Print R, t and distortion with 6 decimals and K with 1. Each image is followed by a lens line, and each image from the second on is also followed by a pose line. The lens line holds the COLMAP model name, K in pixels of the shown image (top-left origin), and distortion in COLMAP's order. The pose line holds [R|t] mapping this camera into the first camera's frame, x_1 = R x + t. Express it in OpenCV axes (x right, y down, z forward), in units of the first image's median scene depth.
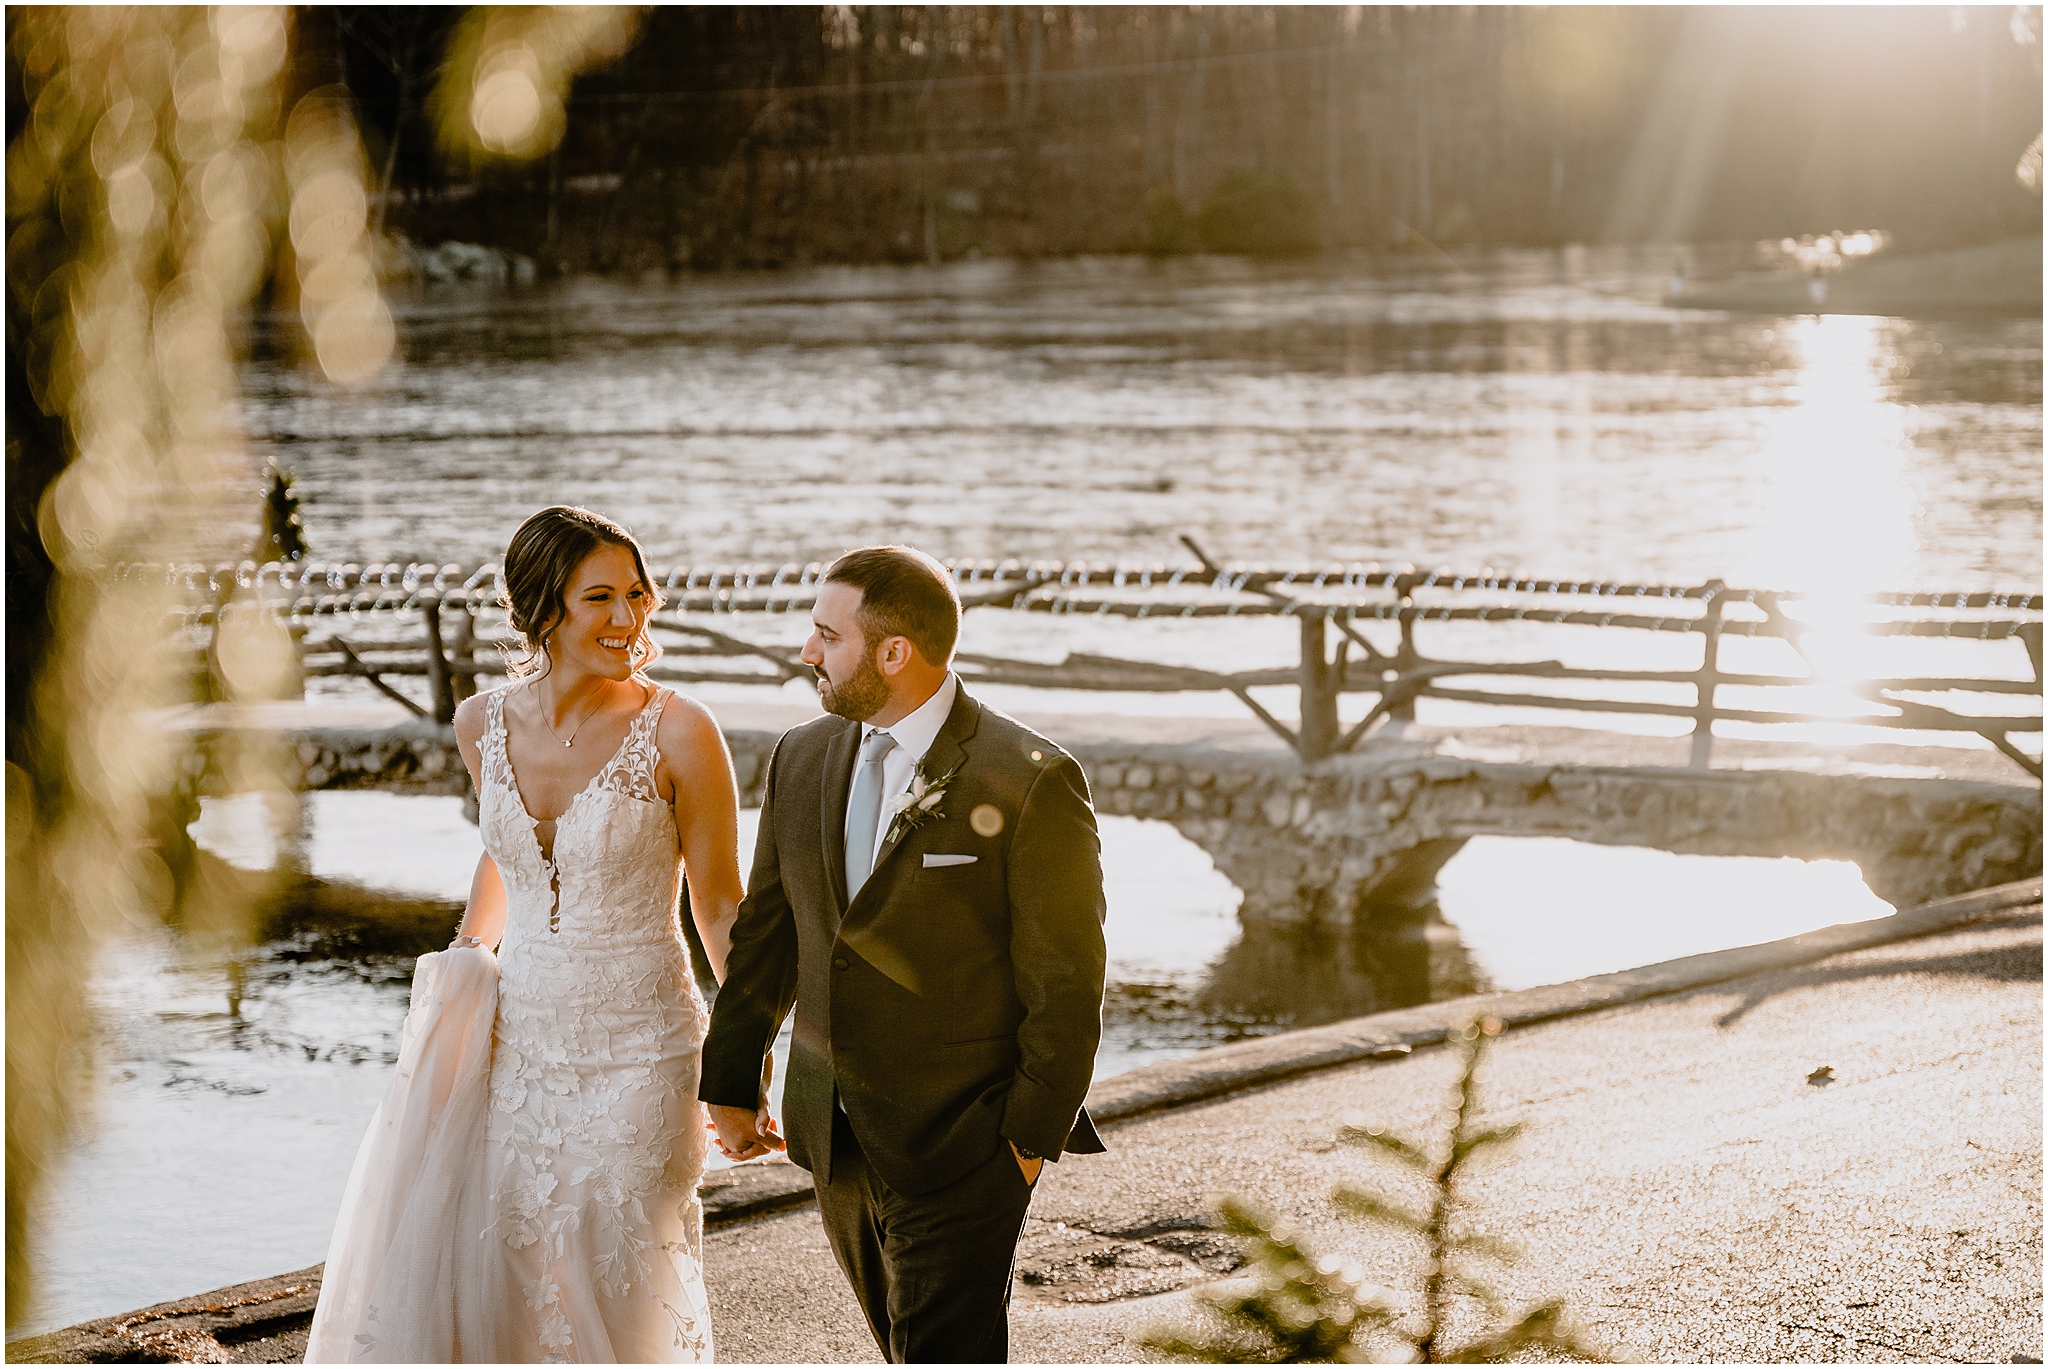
lens RADIAL K [[4364.8, 0, 1026.3], [0, 4364.8, 683.2], [0, 0, 1]] dist [-0.093162, 0.000000]
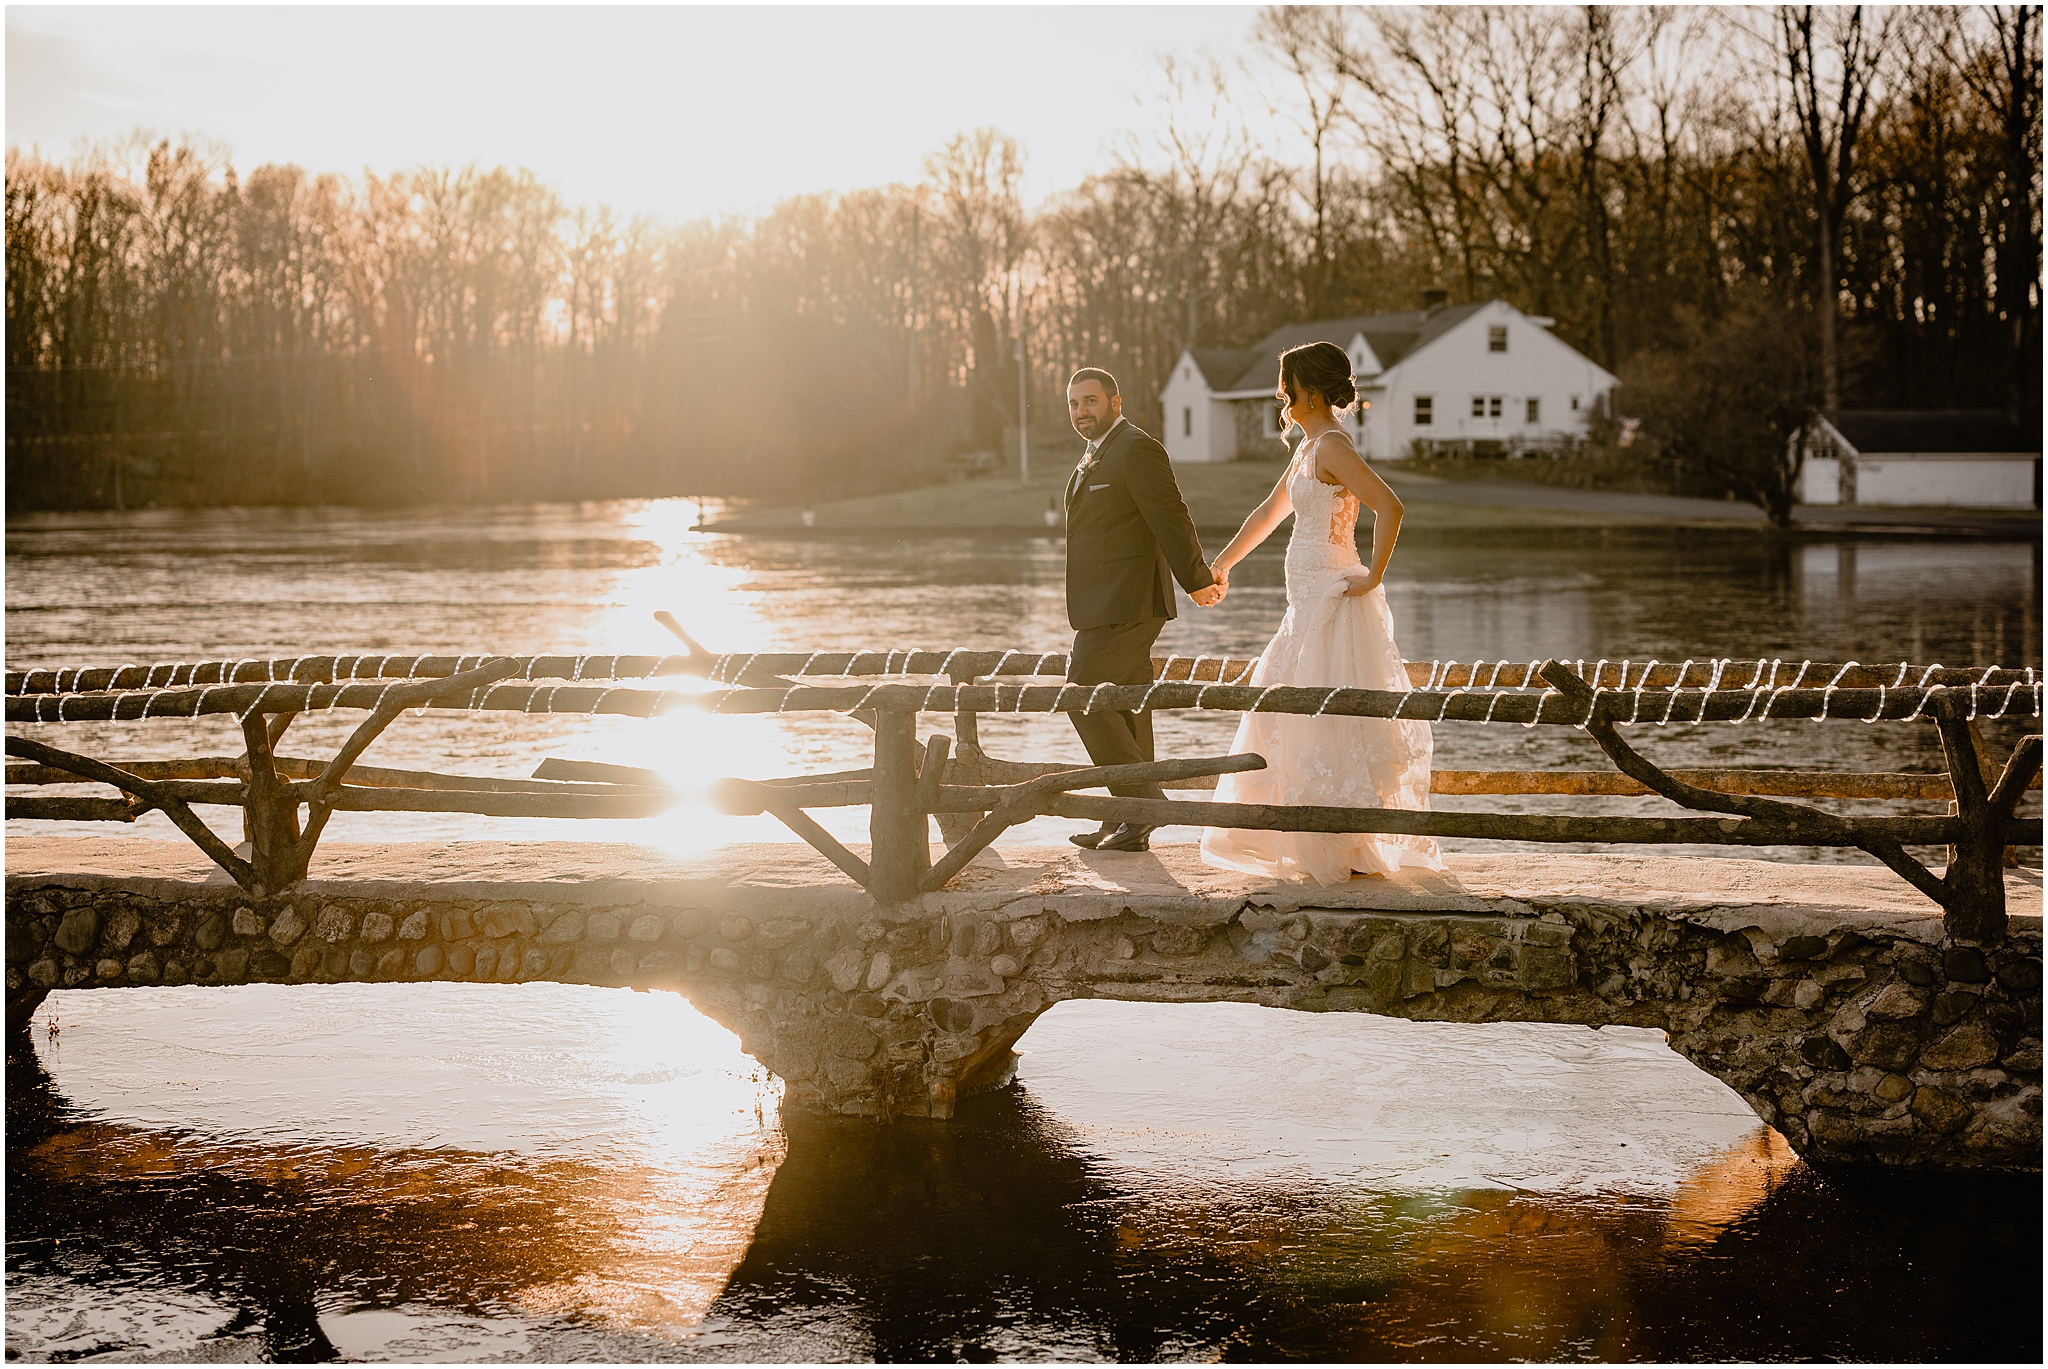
lens RADIAL K [[3098.3, 0, 1013.6], [0, 3098.3, 680.8], [0, 0, 1]] dist [-0.006629, 0.000000]
pose [[0.966624, -0.010217, 0.255996, -0.049112], [0.020901, 0.999019, -0.039049, 0.001346], [-0.255346, 0.043097, 0.965889, 0.484205]]
